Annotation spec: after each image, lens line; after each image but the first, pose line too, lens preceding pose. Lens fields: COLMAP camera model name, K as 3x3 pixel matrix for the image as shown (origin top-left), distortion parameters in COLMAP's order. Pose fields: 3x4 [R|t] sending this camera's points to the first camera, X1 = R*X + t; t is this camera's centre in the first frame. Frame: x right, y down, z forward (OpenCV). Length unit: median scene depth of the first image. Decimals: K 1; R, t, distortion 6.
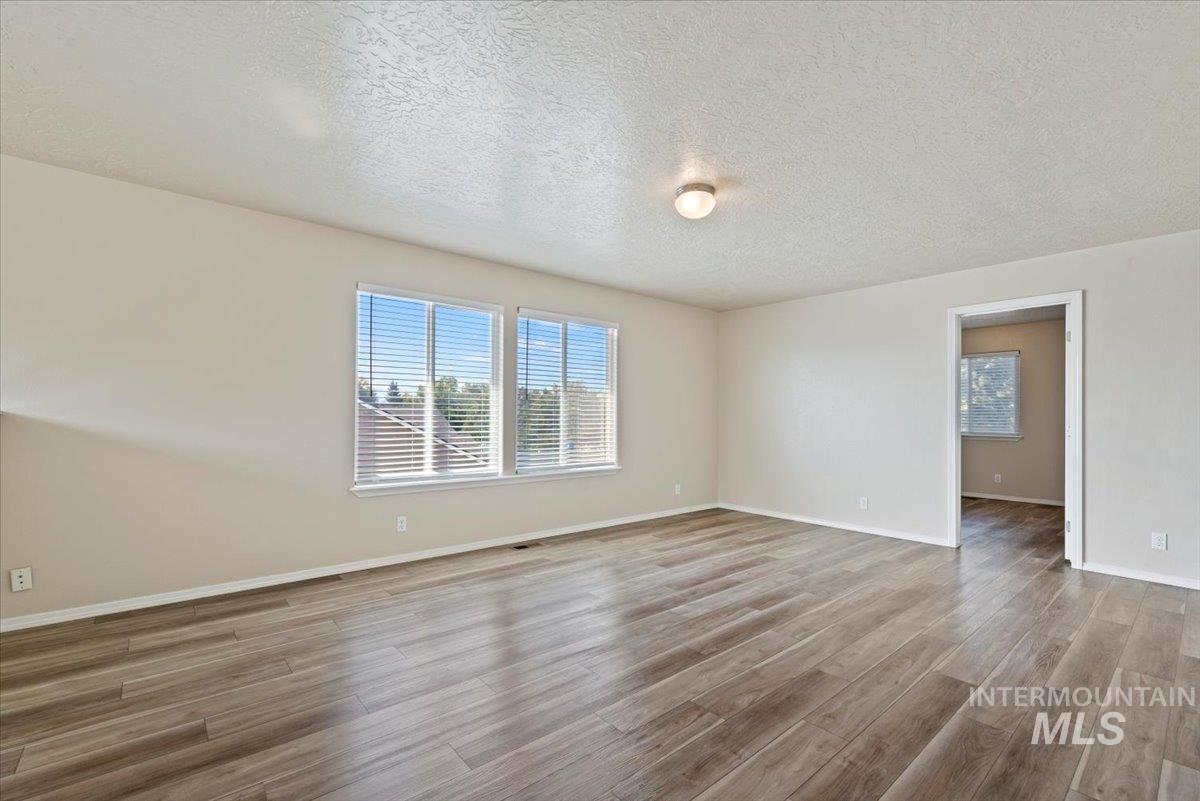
lens RADIAL K [[526.8, 0, 598.8], [0, 526.8, 406.0], [0, 0, 1]] dist [0.008987, 0.000320]
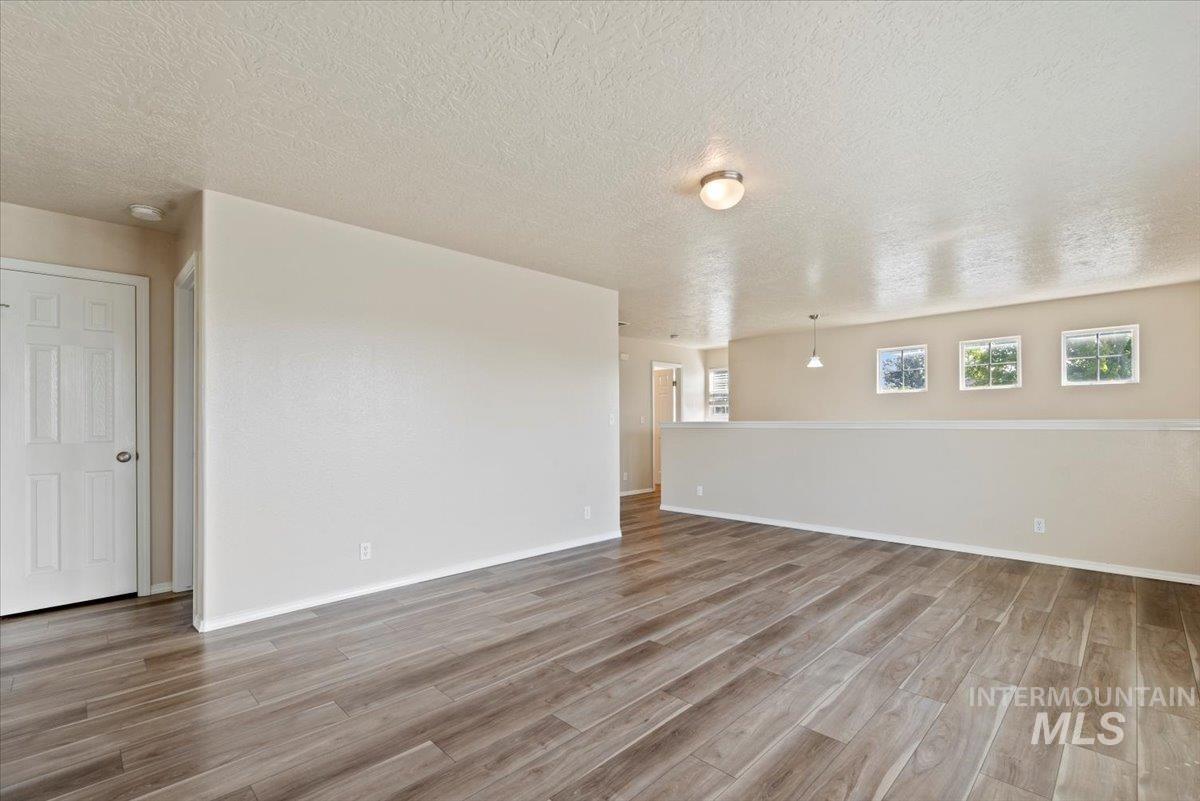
lens RADIAL K [[526.8, 0, 599.8], [0, 526.8, 408.5], [0, 0, 1]] dist [0.008987, 0.000320]
pose [[-0.997027, -0.004972, -0.076889, 0.449694], [-0.001333, 0.998879, -0.047309, 0.040034], [0.077038, -0.047066, -0.995917, 1.851261]]
